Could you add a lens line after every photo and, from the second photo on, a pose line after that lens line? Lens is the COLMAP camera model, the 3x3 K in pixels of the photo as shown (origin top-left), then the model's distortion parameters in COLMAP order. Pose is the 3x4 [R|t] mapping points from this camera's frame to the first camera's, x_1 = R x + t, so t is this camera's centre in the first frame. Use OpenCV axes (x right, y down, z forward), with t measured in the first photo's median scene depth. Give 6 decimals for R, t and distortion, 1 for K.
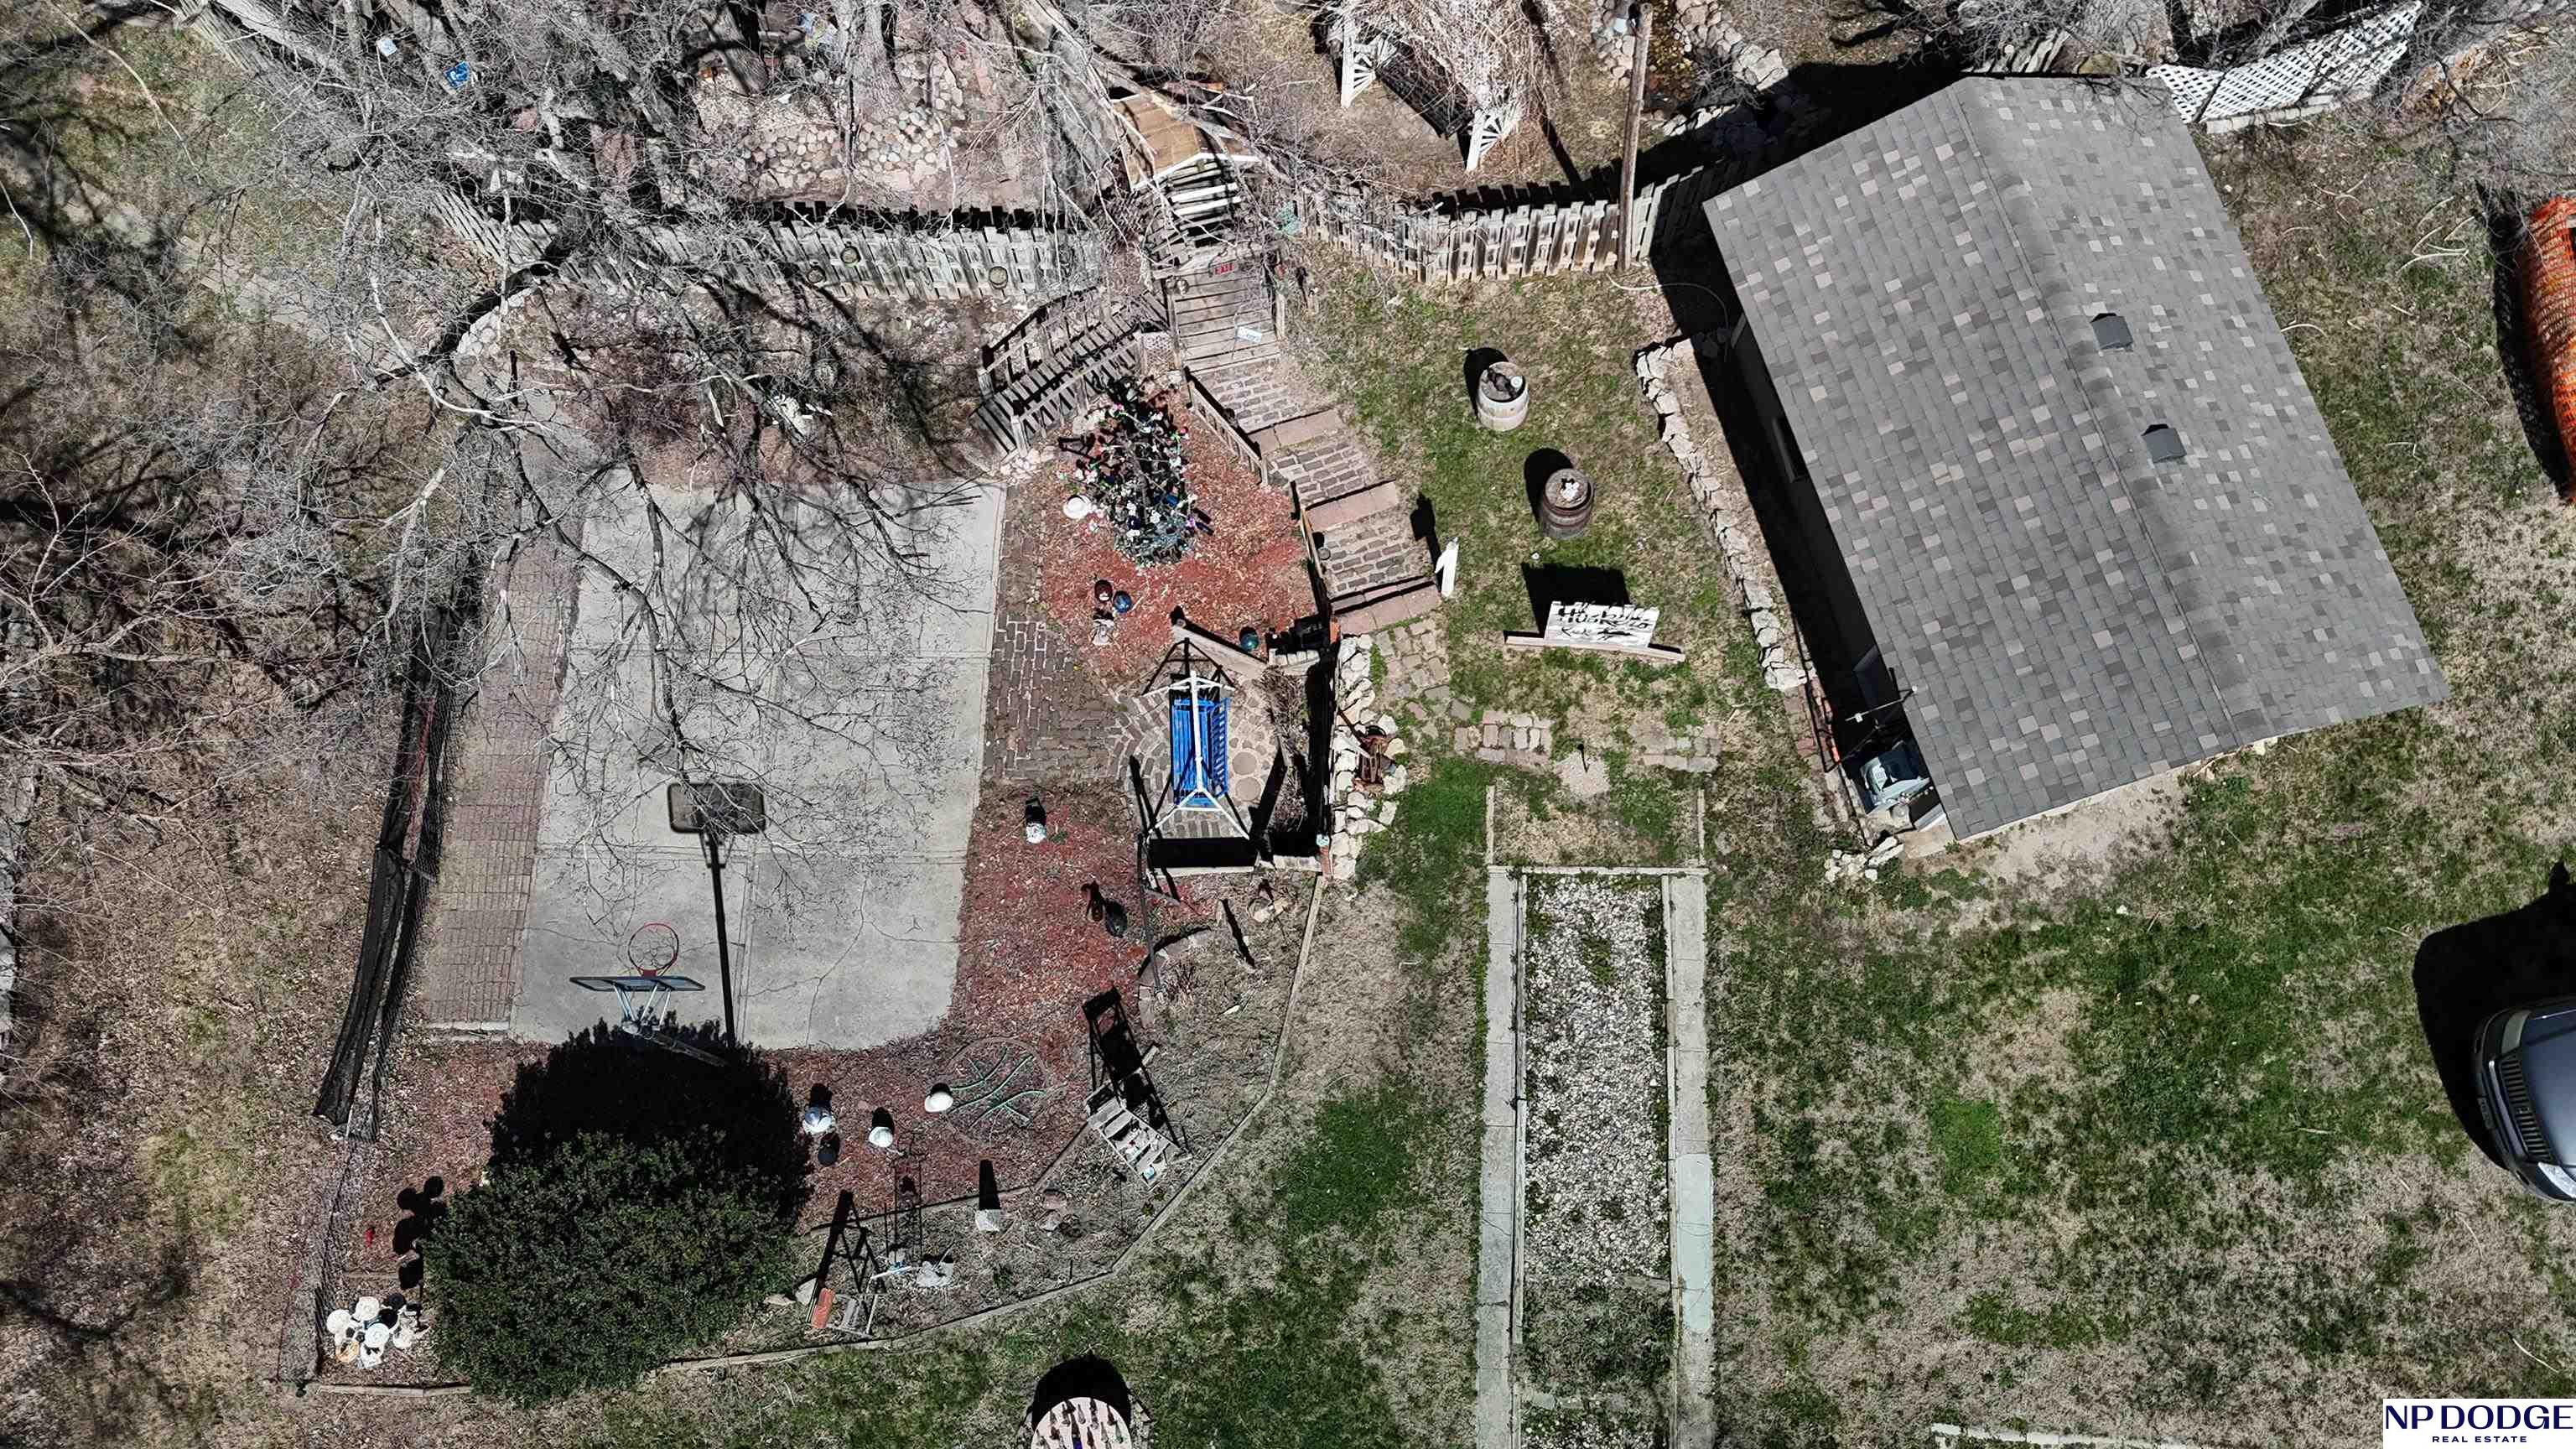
lens RADIAL K [[1913.1, 0, 1270.9], [0, 1913.1, 714.3], [0, 0, 1]] dist [0.074775, -0.085457]
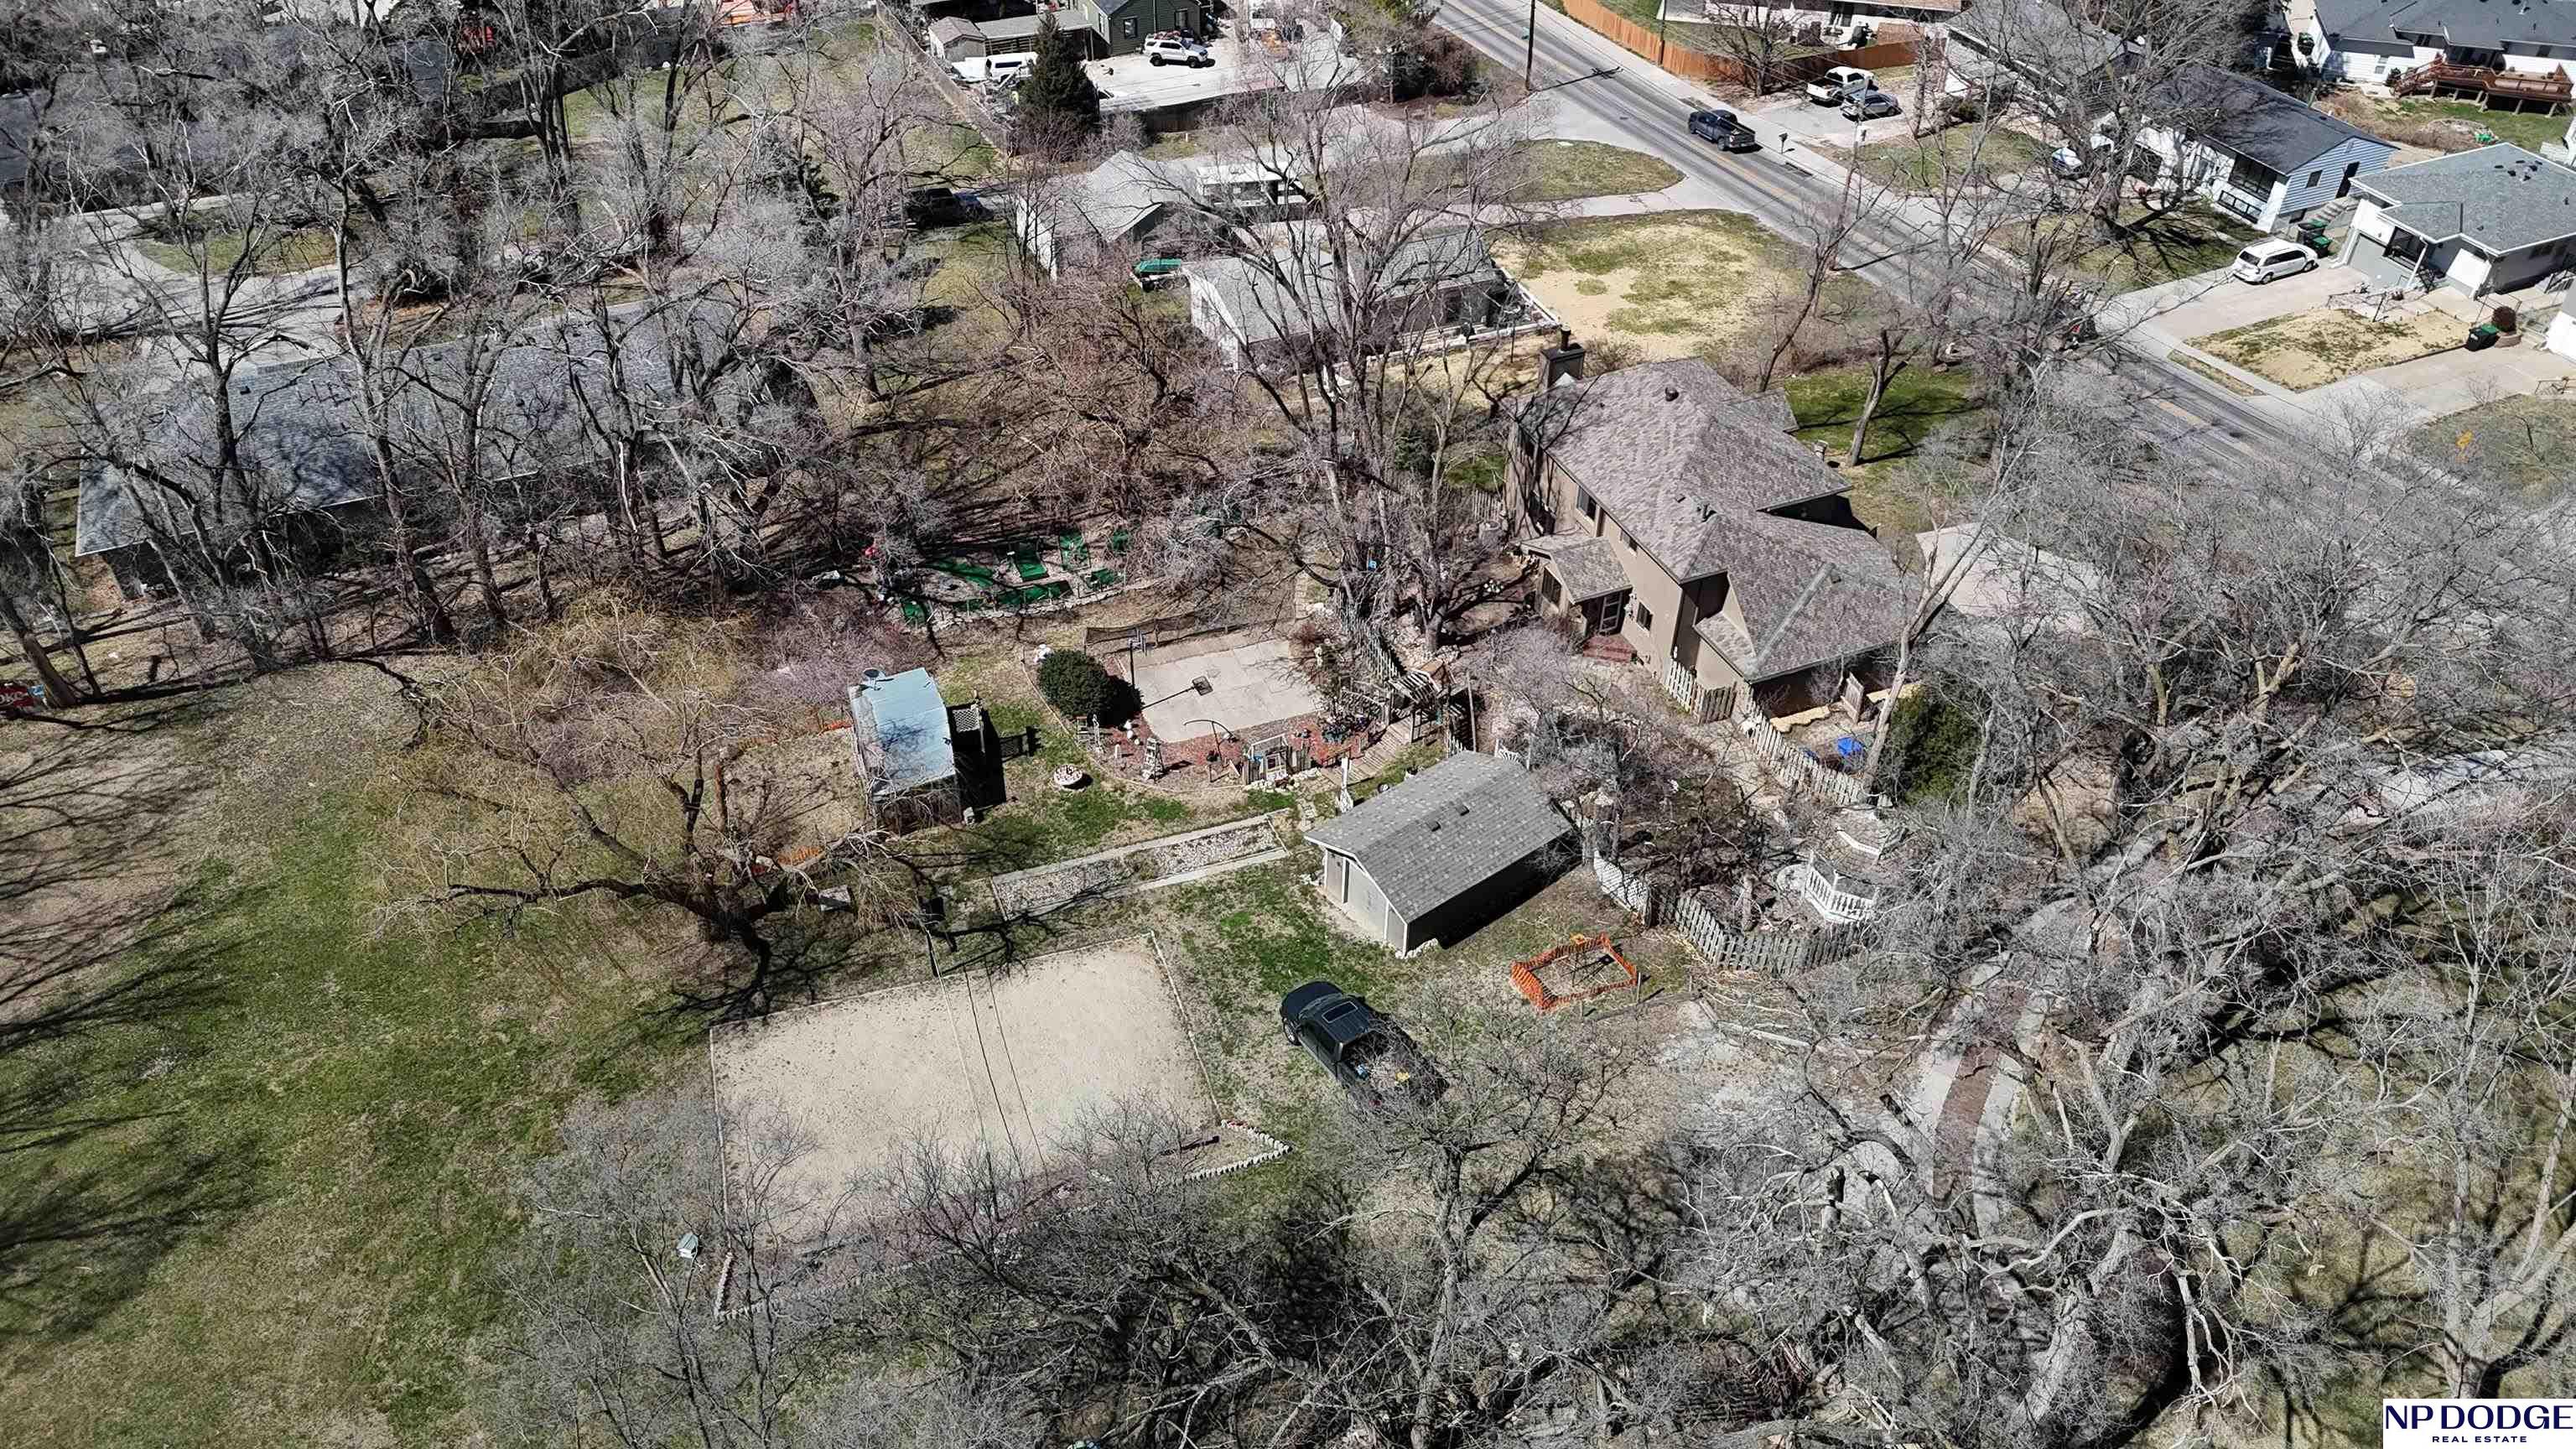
lens RADIAL K [[1876.3, 0, 1288.1], [0, 1876.3, 735.2], [0, 0, 1]] dist [0.076858, -0.066834]
pose [[0.385085, 0.599835, -0.701361, 2.261769], [-0.884363, 0.457108, -0.094624, 0.284249], [0.263840, 0.656696, 0.706498, -1.304999]]
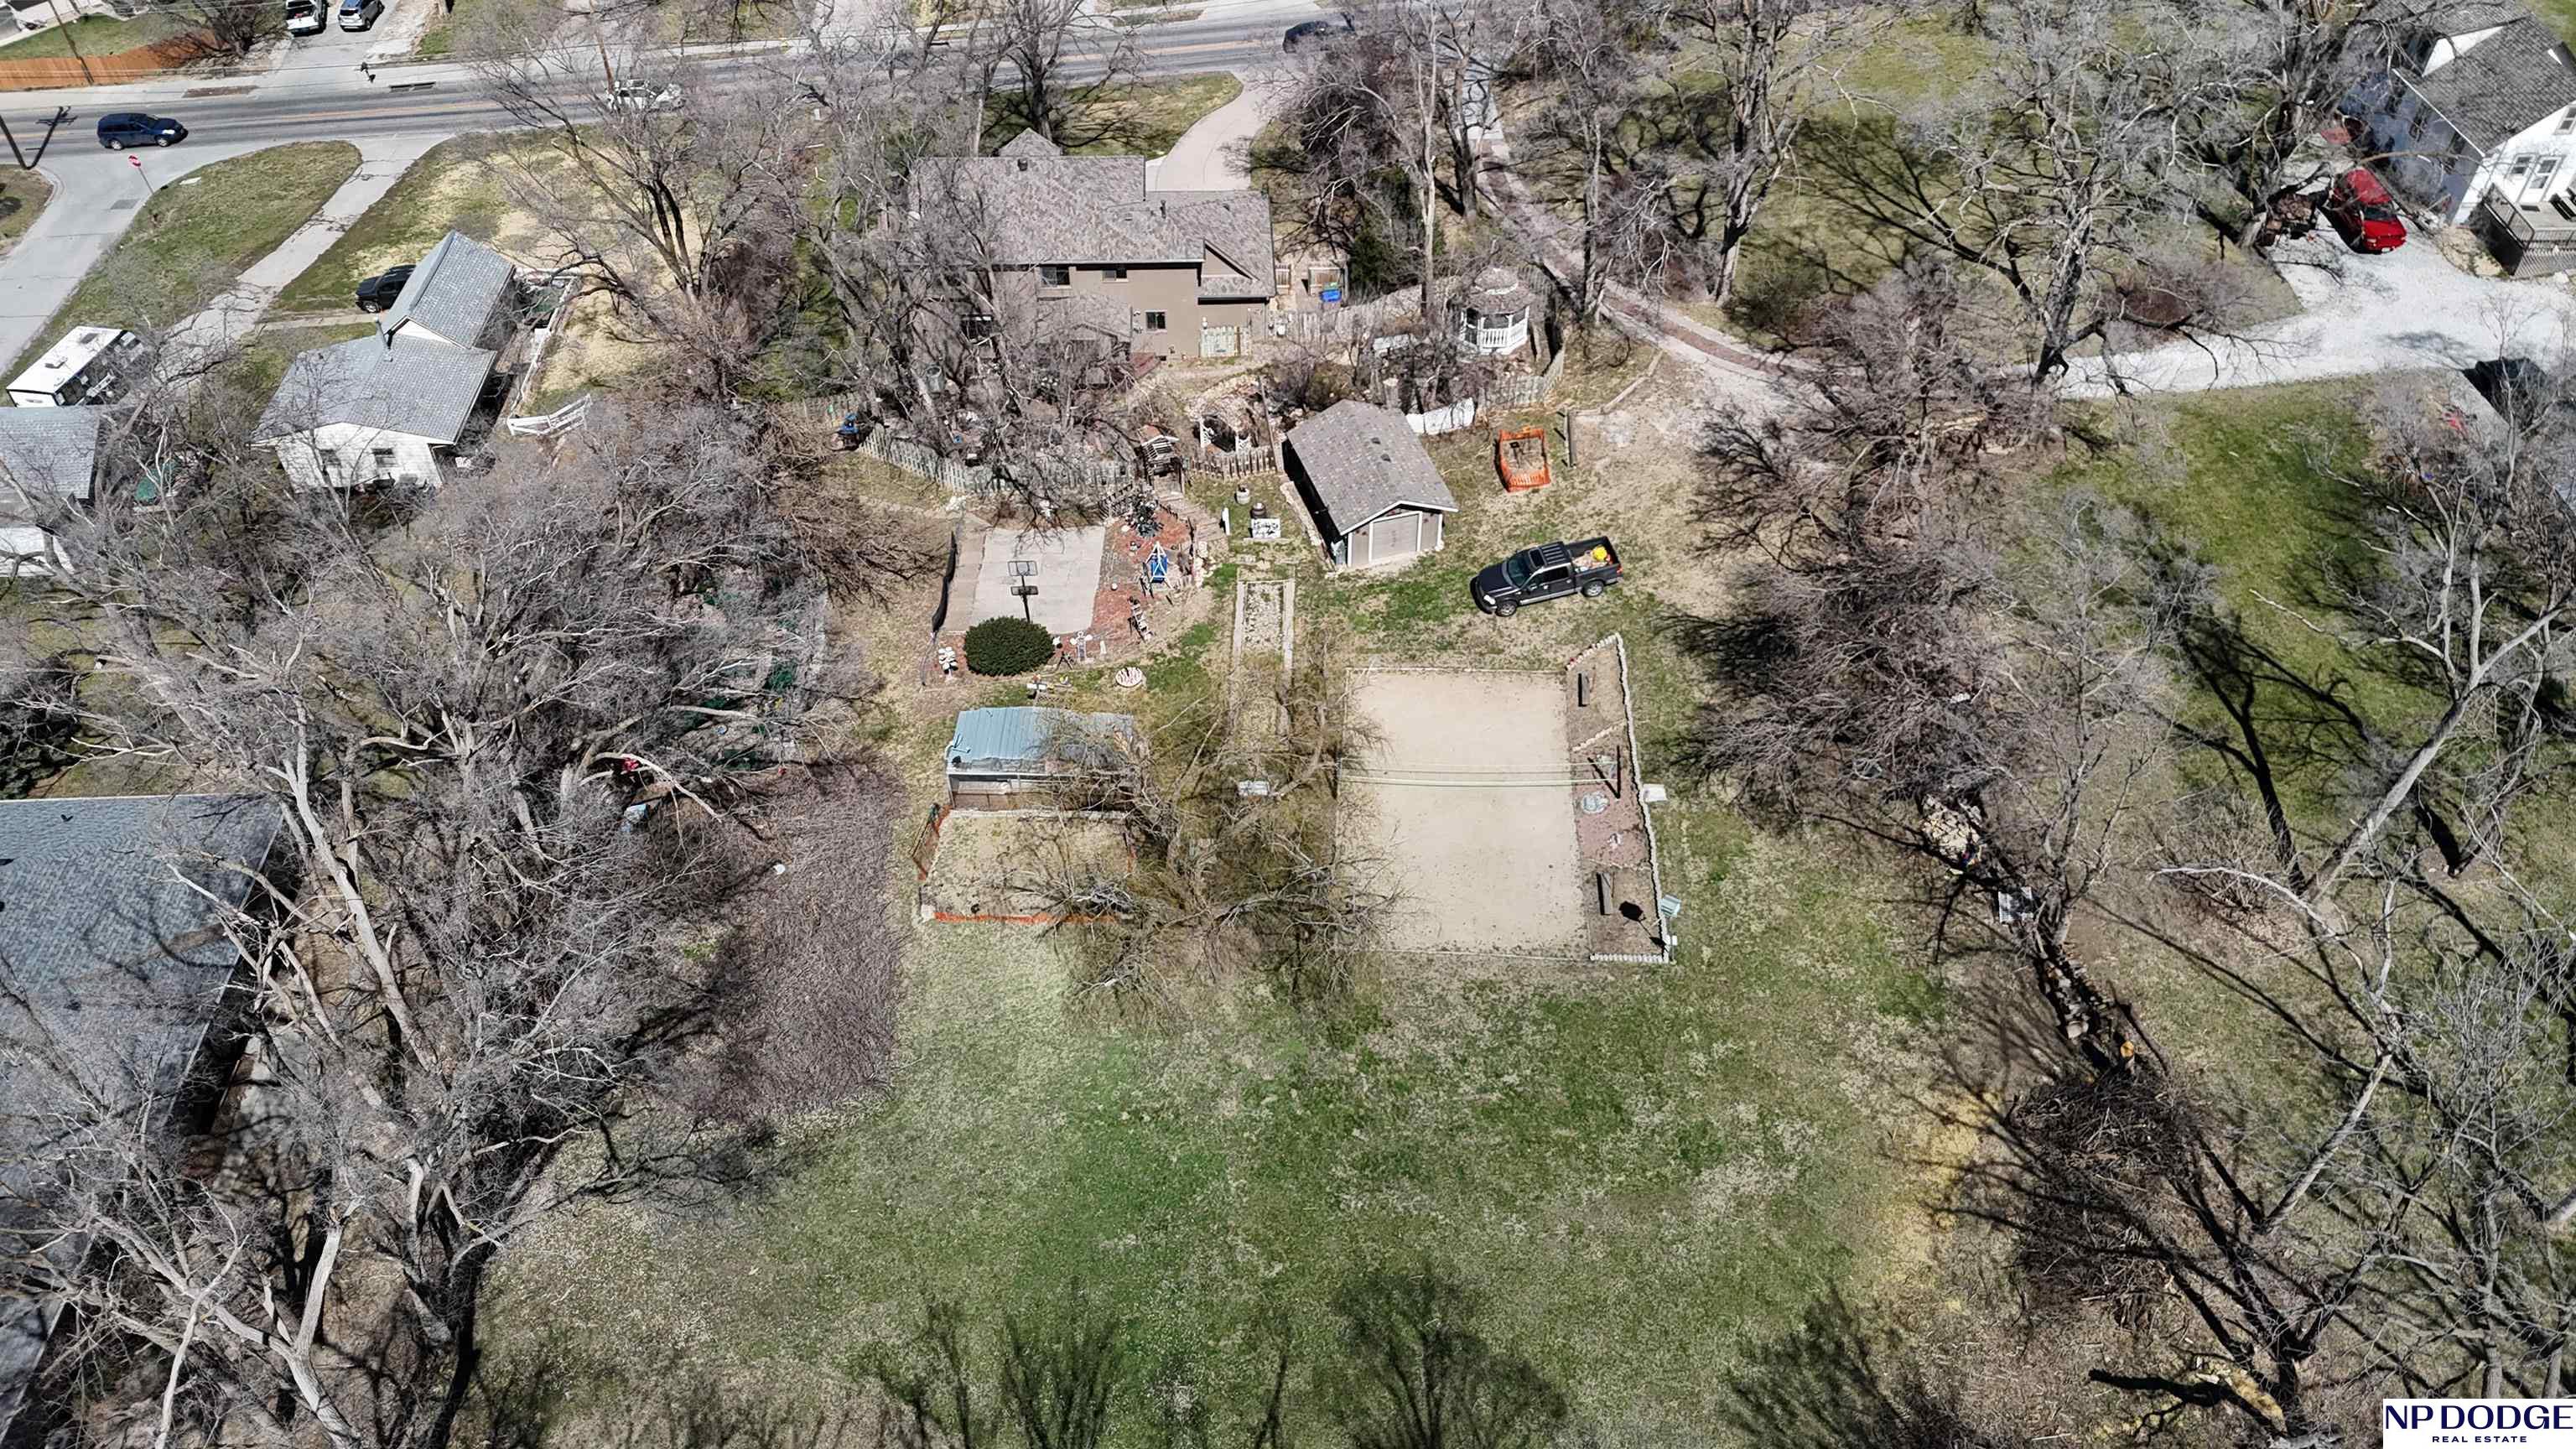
lens RADIAL K [[1864.1, 0, 1263.3], [0, 1864.1, 765.3], [0, 0, 1]] dist [0.097445, -0.067148]
pose [[0.999752, -0.018516, 0.012367, 0.112715], [0.022134, 0.886823, -0.461579, 2.077160], [-0.002421, 0.461738, 0.887013, -2.060661]]
